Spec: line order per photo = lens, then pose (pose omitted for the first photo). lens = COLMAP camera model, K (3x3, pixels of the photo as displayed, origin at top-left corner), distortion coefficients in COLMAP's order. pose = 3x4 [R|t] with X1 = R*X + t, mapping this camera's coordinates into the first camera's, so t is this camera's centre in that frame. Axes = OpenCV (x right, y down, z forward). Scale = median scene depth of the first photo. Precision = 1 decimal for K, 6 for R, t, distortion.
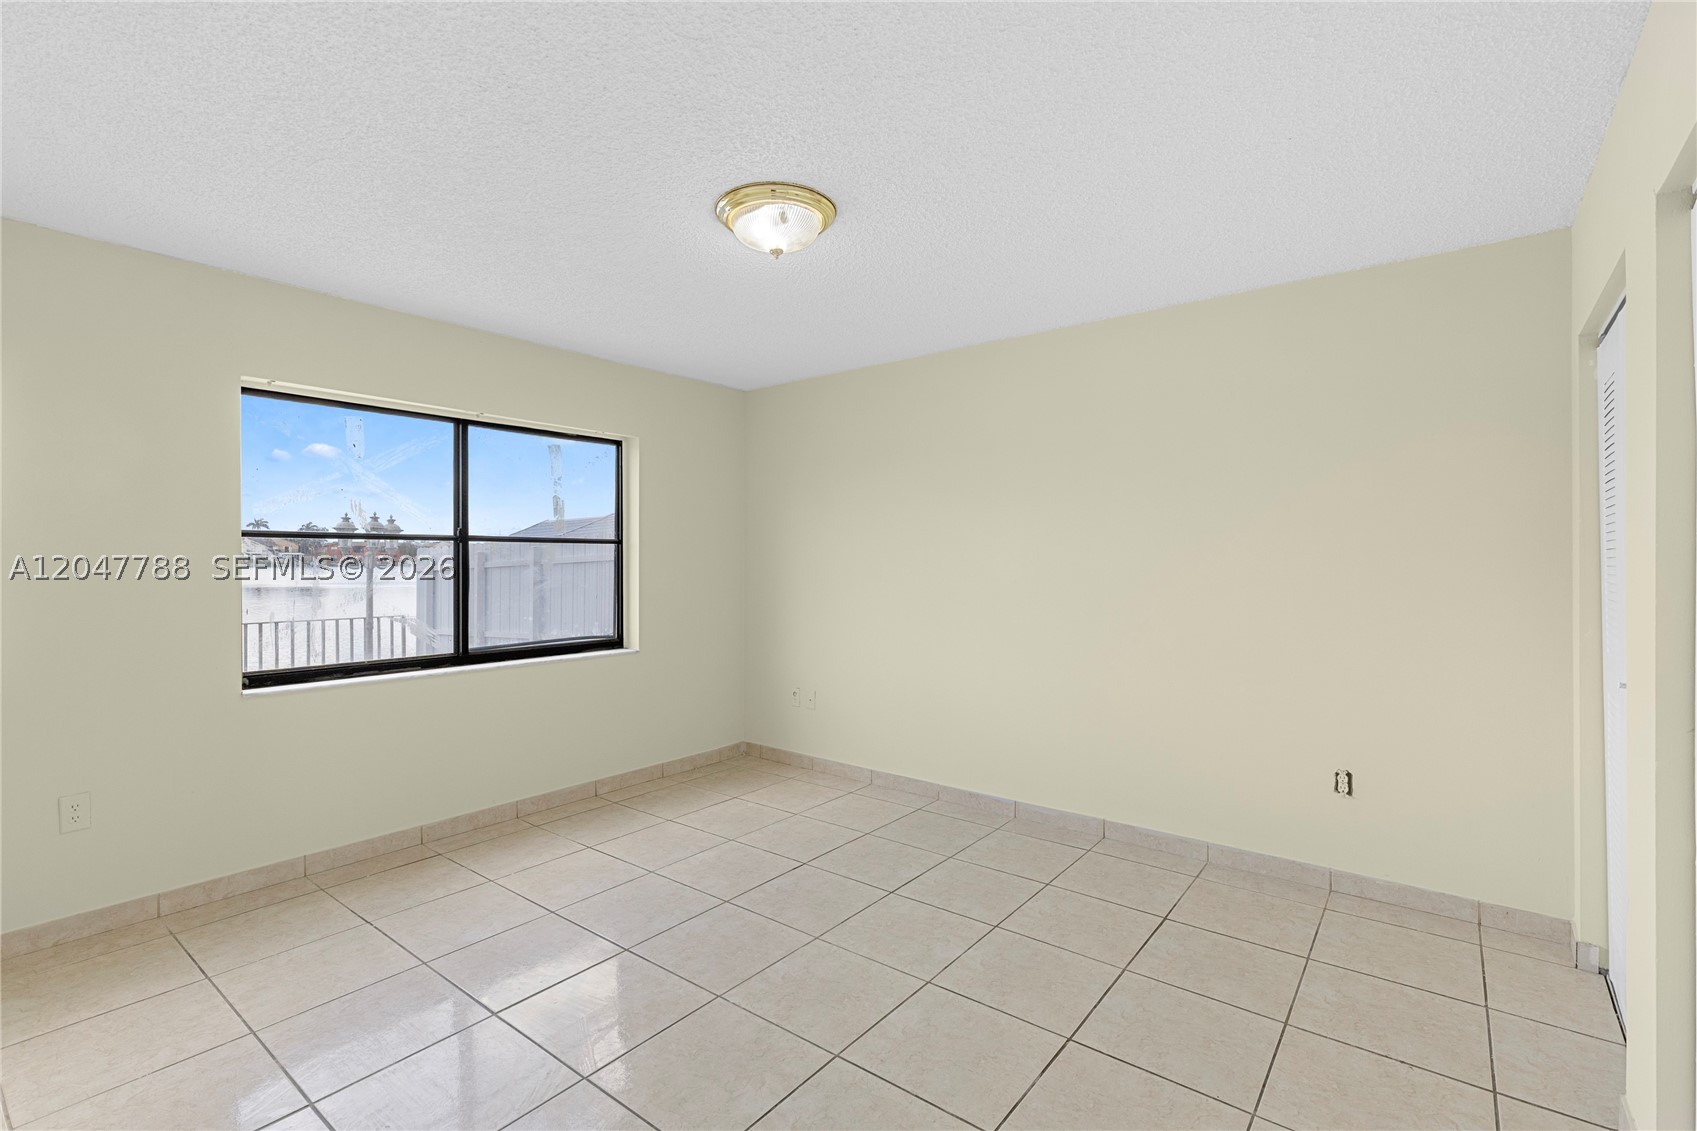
lens RADIAL K [[771.8, 0, 849.7], [0, 771.8, 563.4], [0, 0, 1]] dist [0.003294, 0.000328]
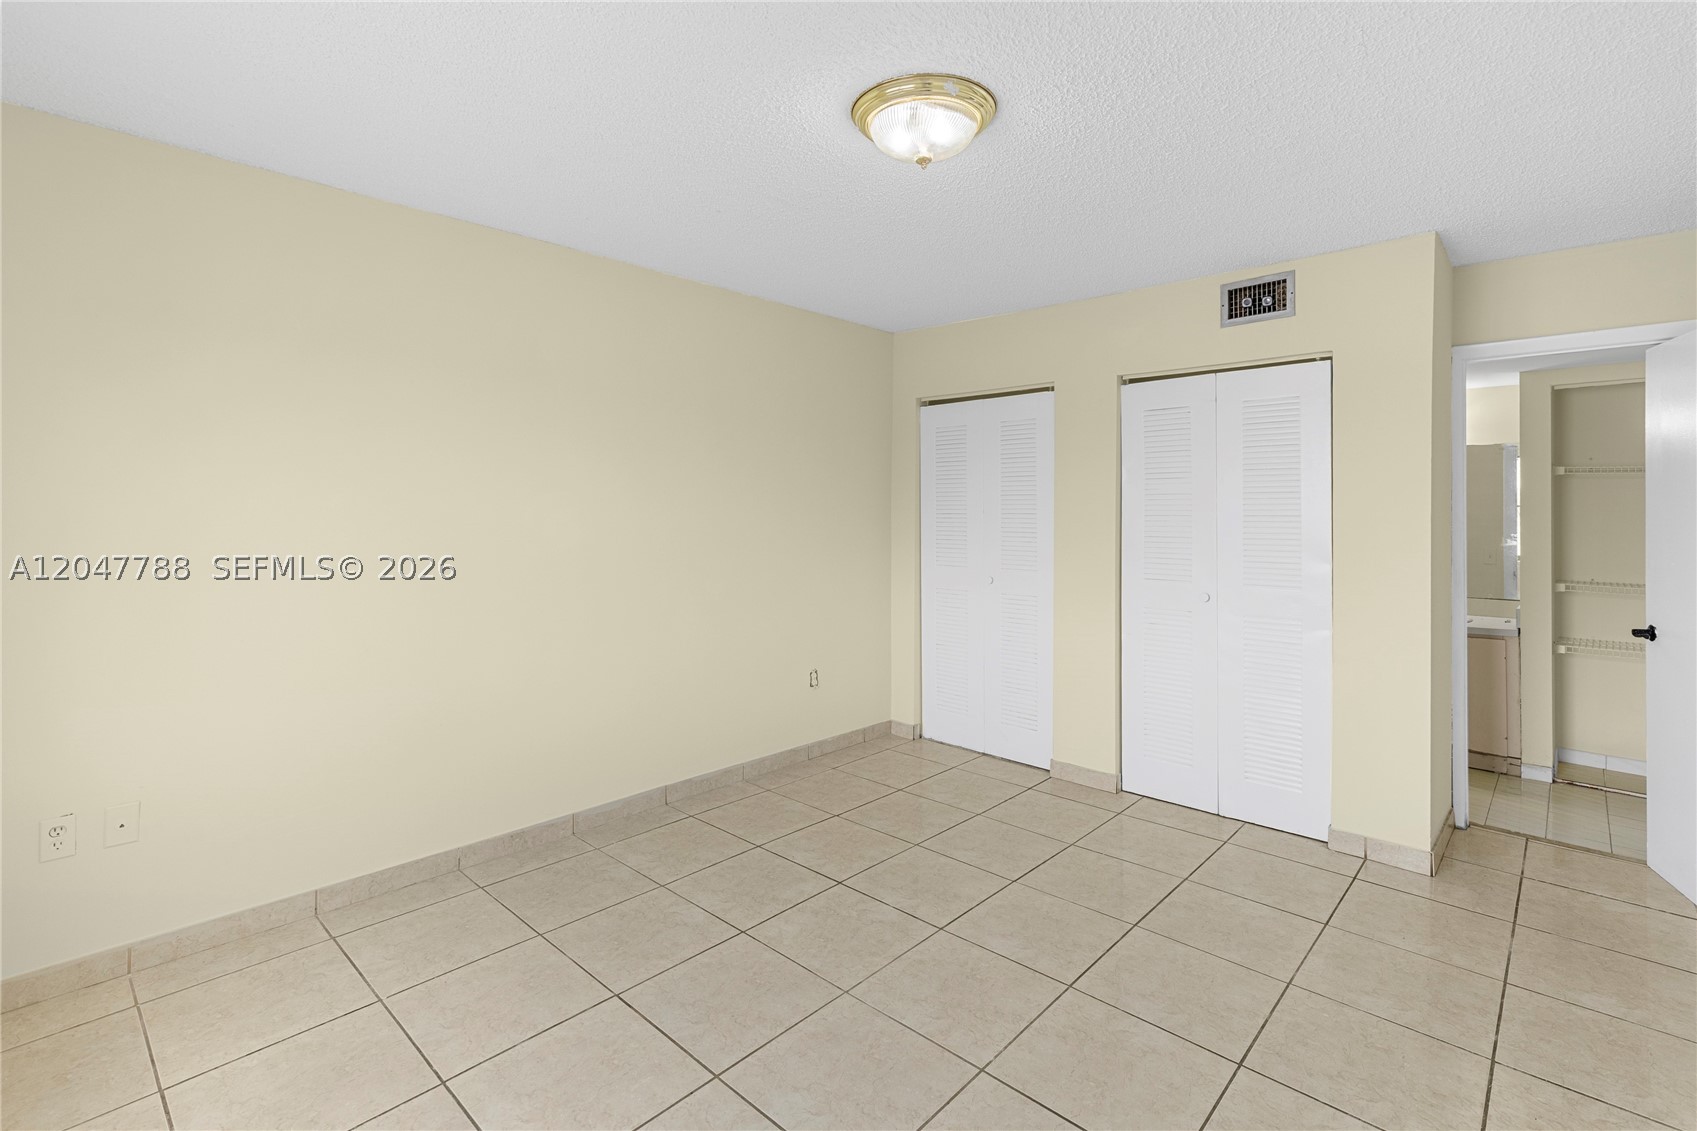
lens RADIAL K [[771.8, 0, 872.0], [0, 771.8, 508.0], [0, 0, 1]] dist [0.003294, 0.000328]
pose [[0.074450, 0.004865, 0.997213, -0.694987], [0.003198, 0.999982, -0.005118, -0.013333], [-0.997220, 0.003570, 0.074433, 0.747265]]
